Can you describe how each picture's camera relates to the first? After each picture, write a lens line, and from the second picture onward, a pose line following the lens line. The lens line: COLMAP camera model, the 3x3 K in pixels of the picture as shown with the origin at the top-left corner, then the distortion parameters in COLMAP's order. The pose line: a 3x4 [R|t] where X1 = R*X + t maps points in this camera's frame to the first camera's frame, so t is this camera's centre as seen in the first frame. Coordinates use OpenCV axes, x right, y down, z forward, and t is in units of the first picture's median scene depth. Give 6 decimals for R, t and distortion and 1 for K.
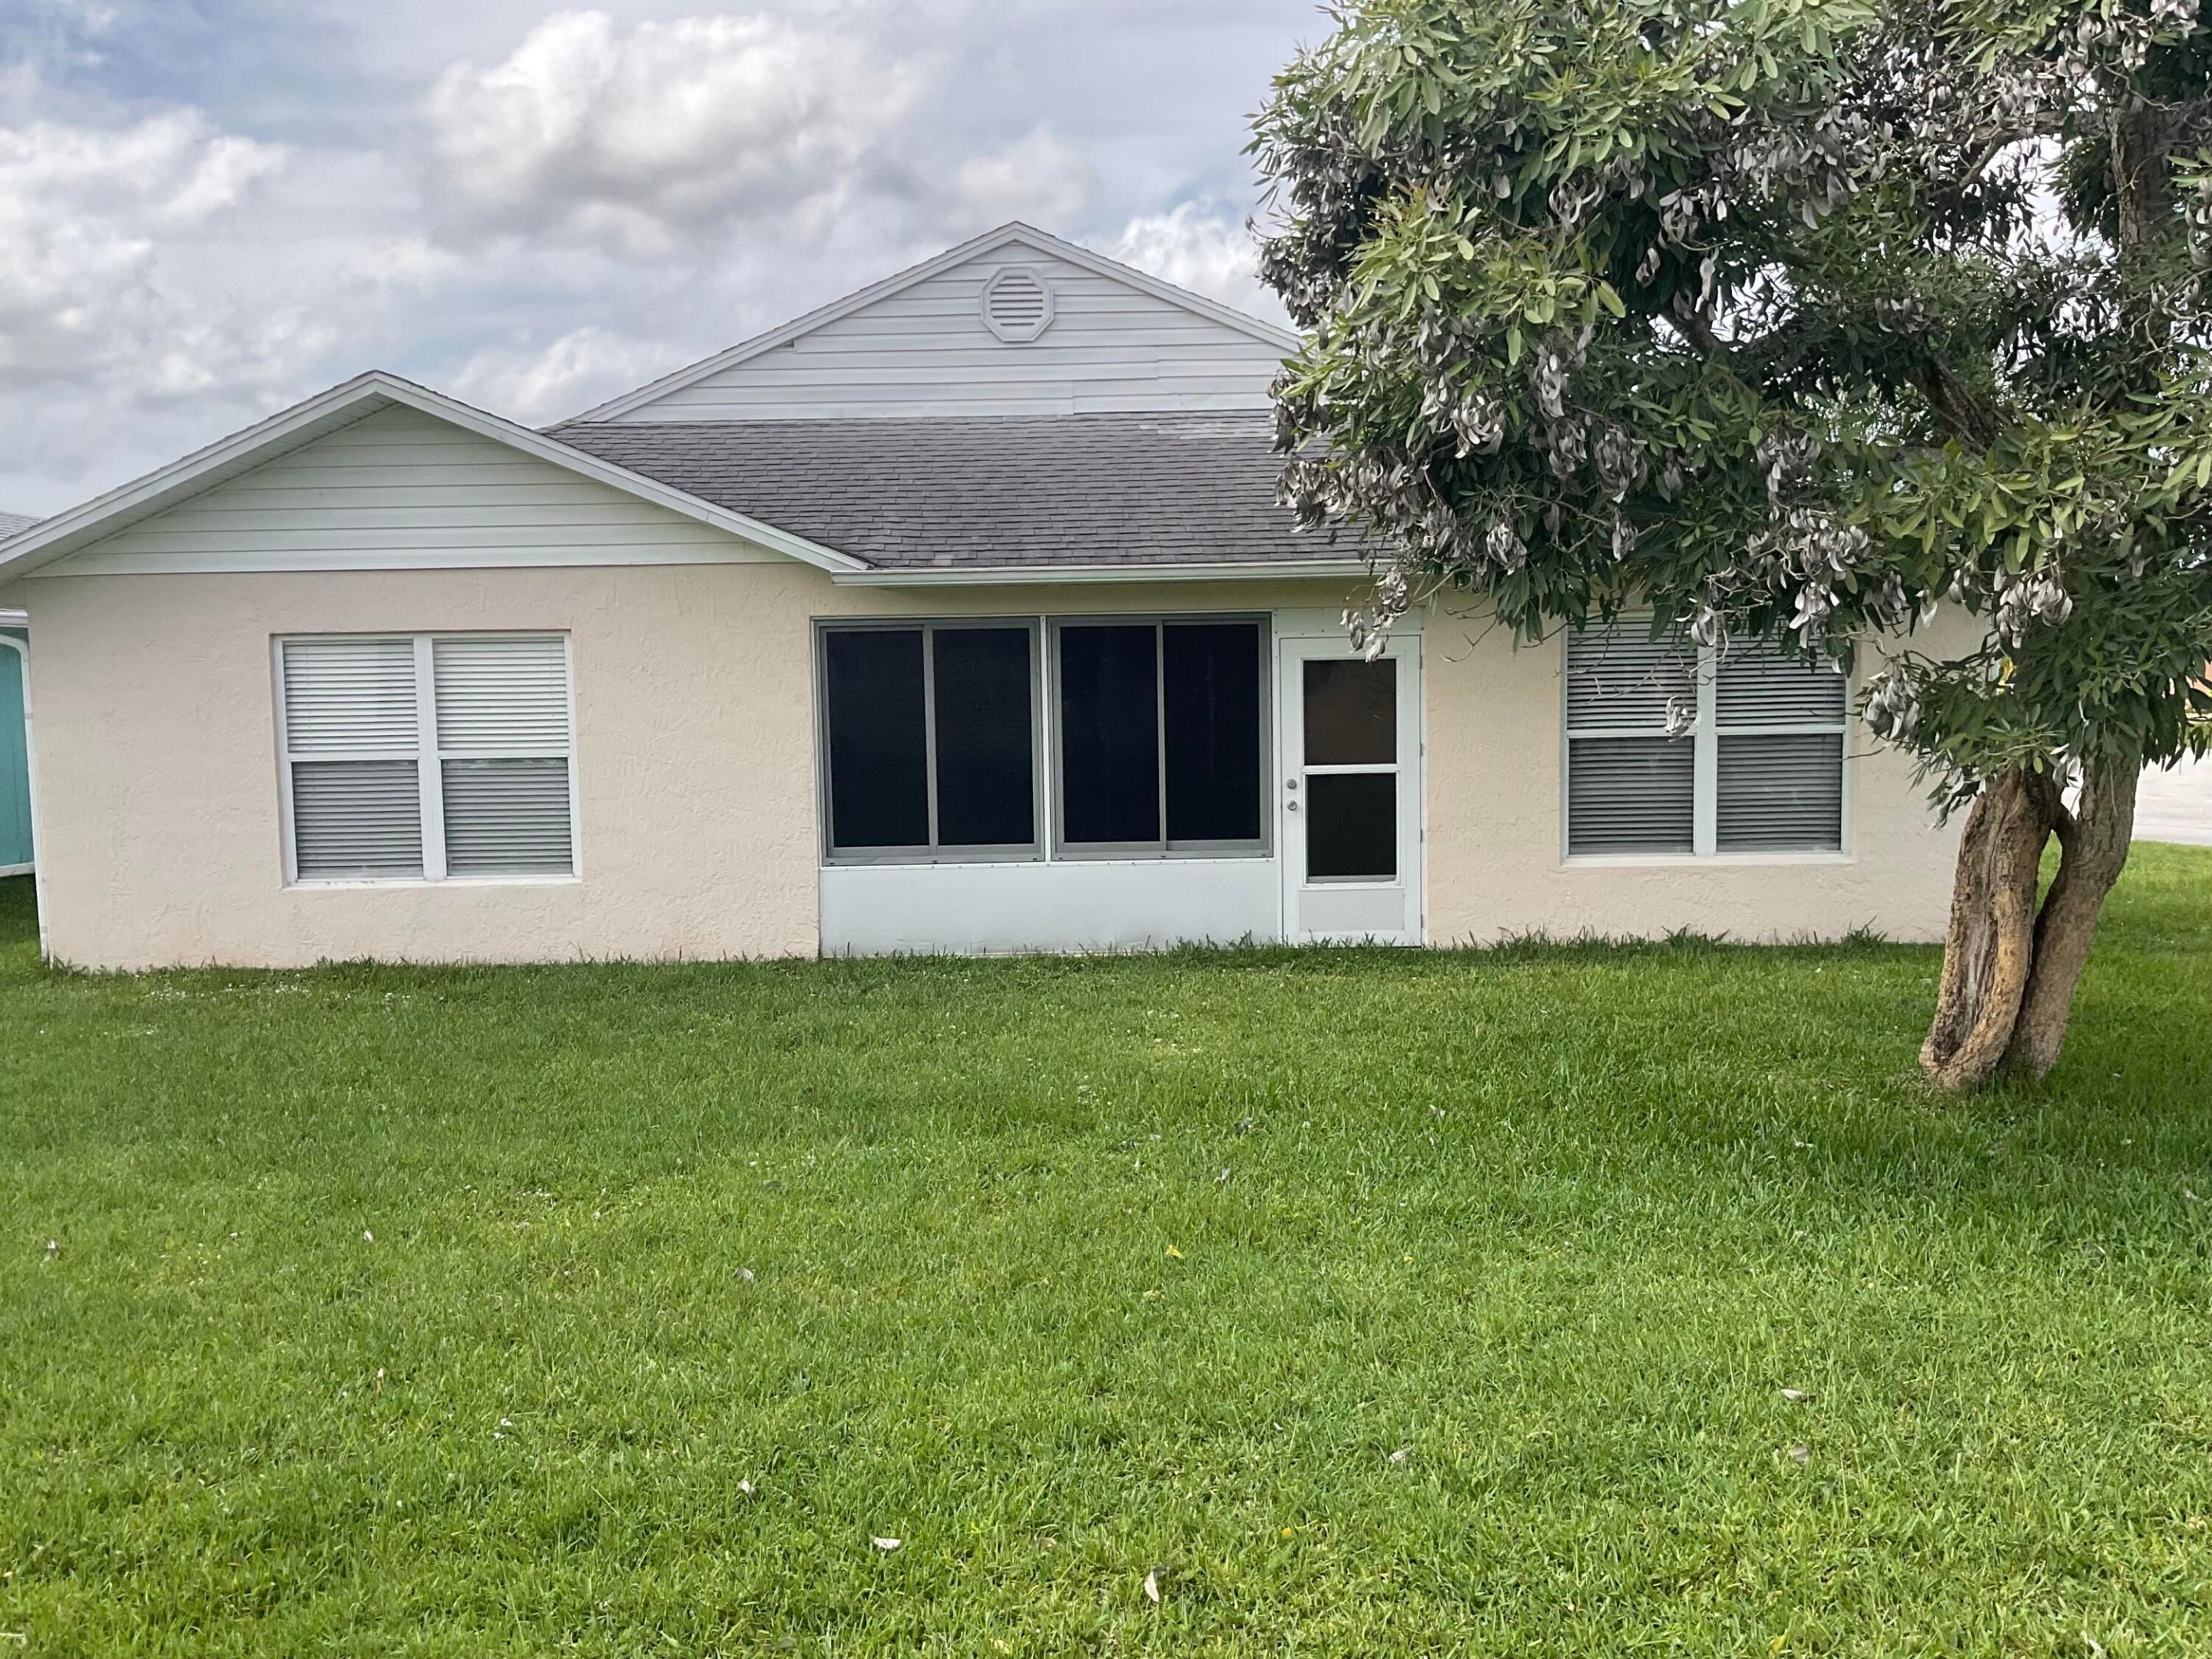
lens RADIAL K [[1830.1, 0, 1105.9], [0, 1830.1, 821.9], [0, 0, 1]] dist [0.119115, -0.258526]
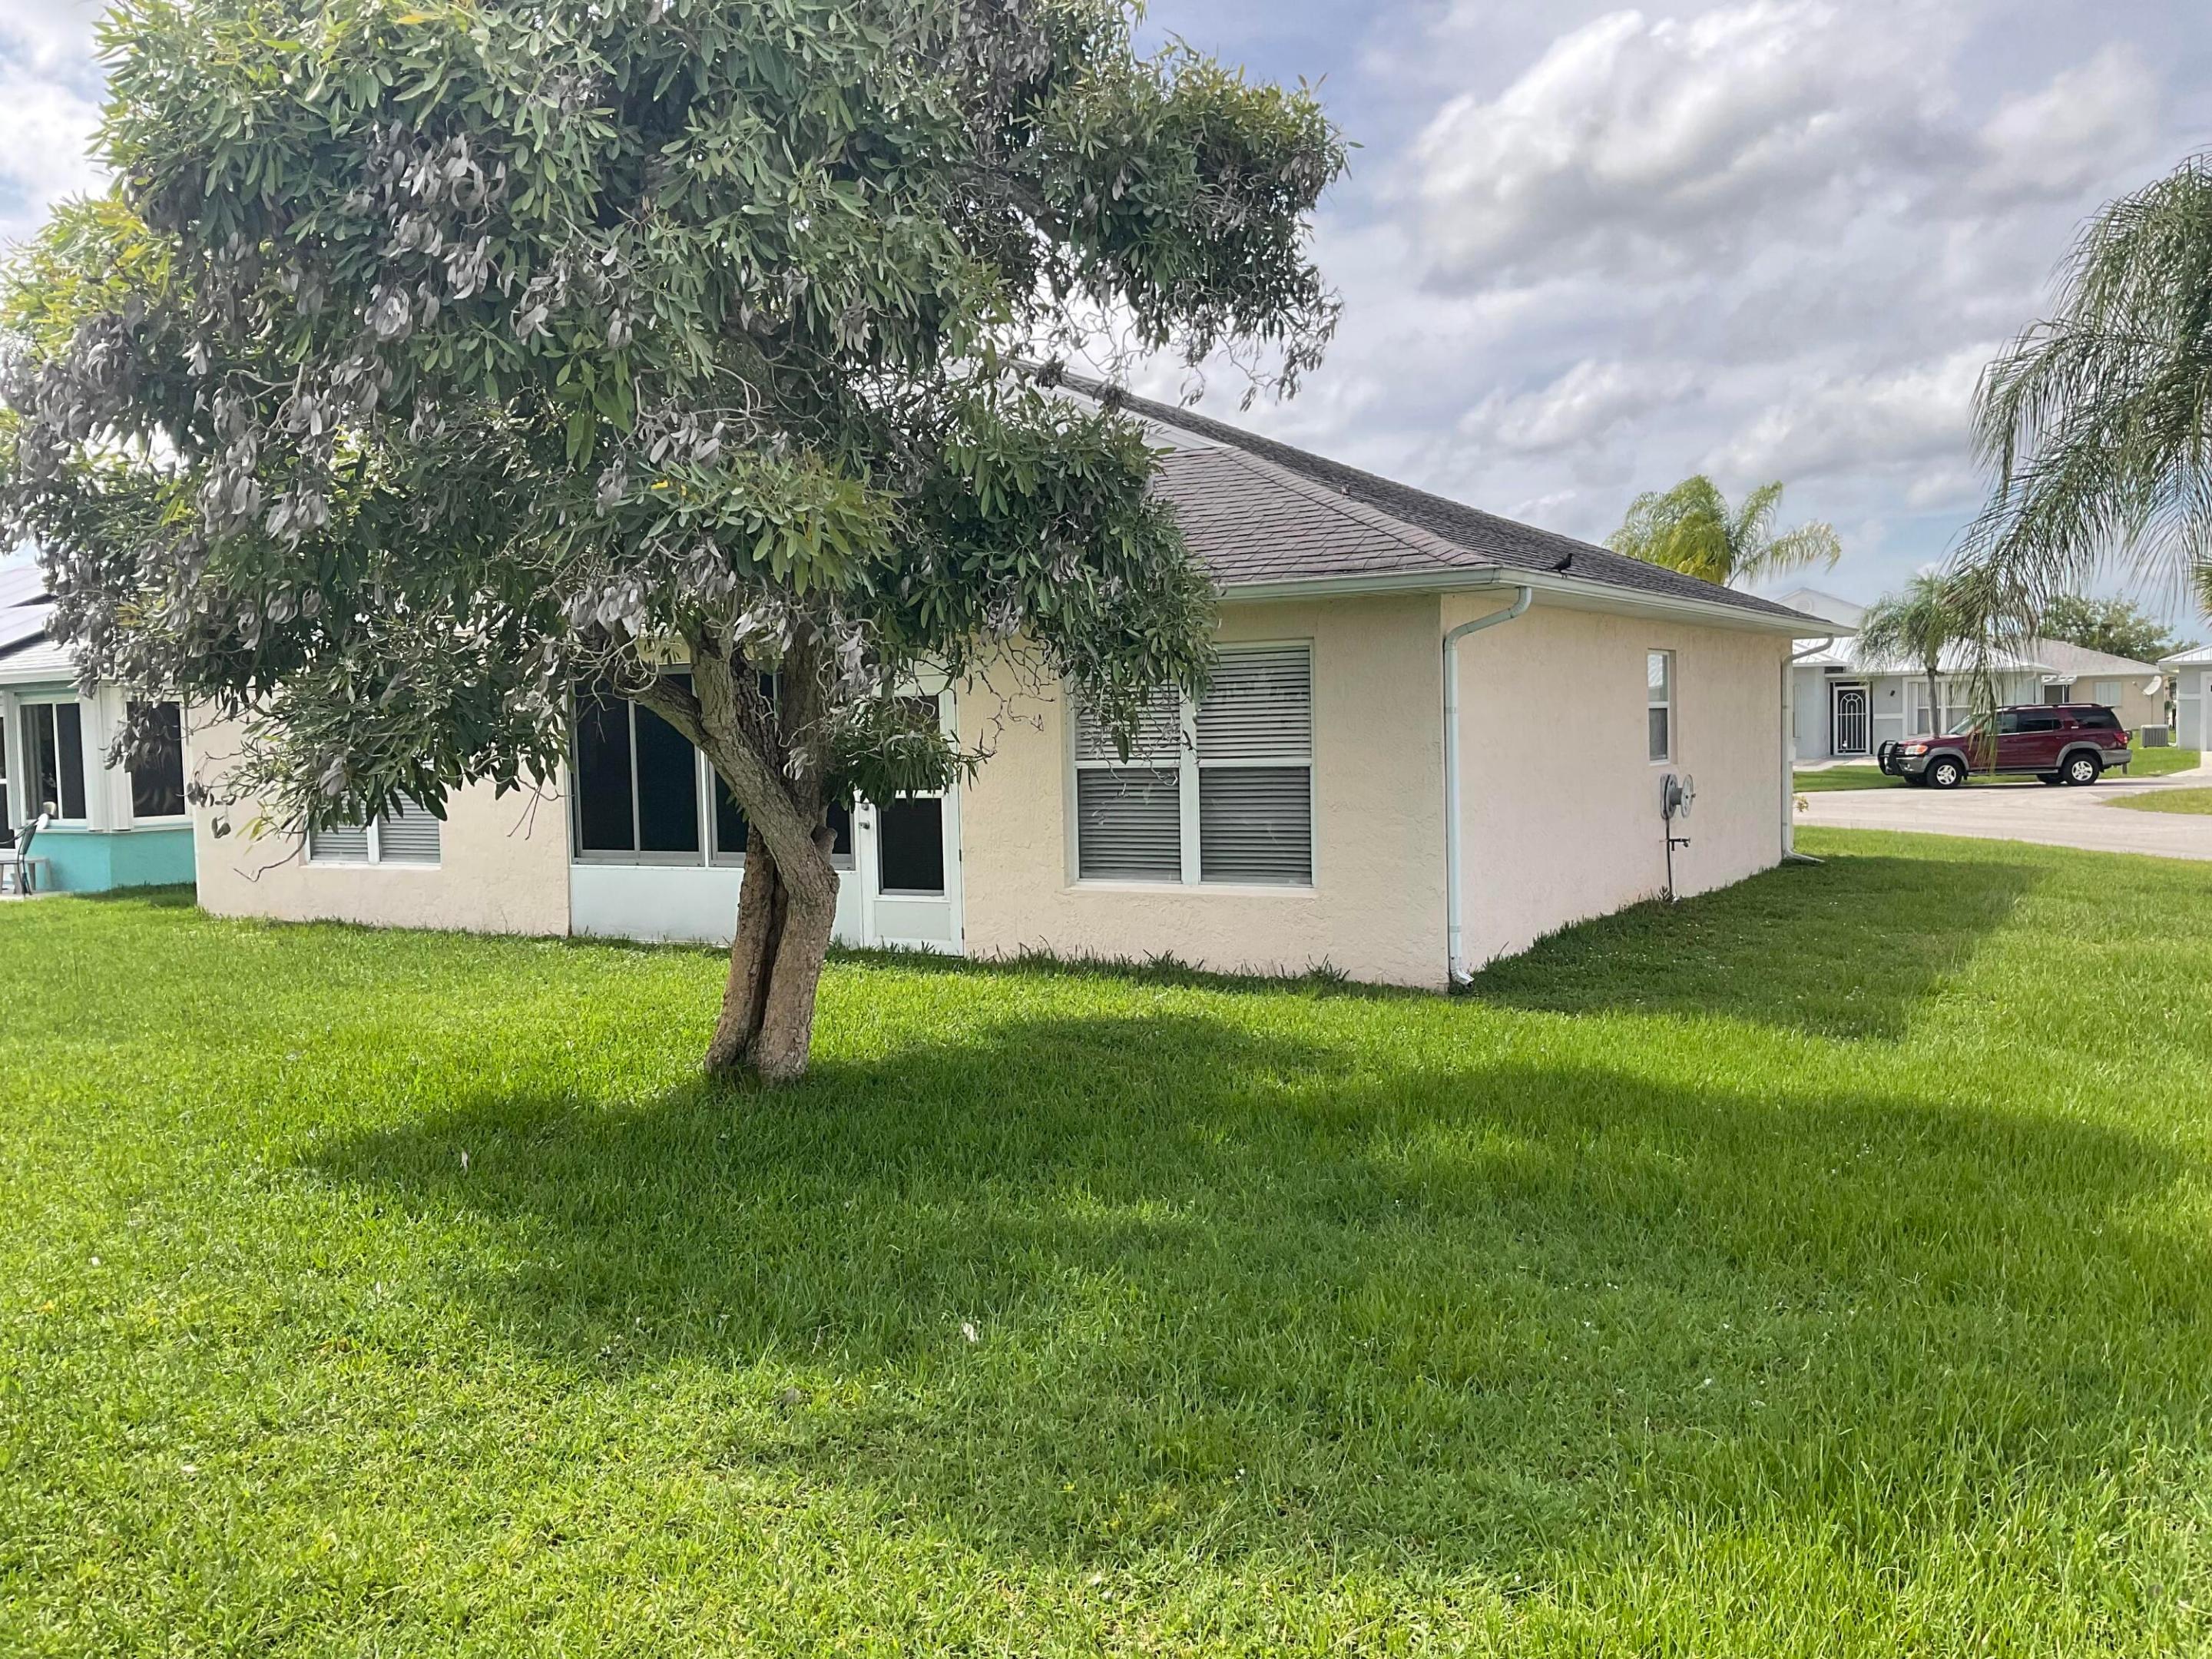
lens RADIAL K [[1830.1, 0, 1105.9], [0, 1830.1, 821.9], [0, 0, 1]] dist [0.119115, -0.258526]
pose [[0.834862, 0.023077, -0.549976, 0.844772], [-0.026000, 0.999659, 0.002478, -0.017677], [0.549845, 0.012231, 0.835177, 0.126834]]
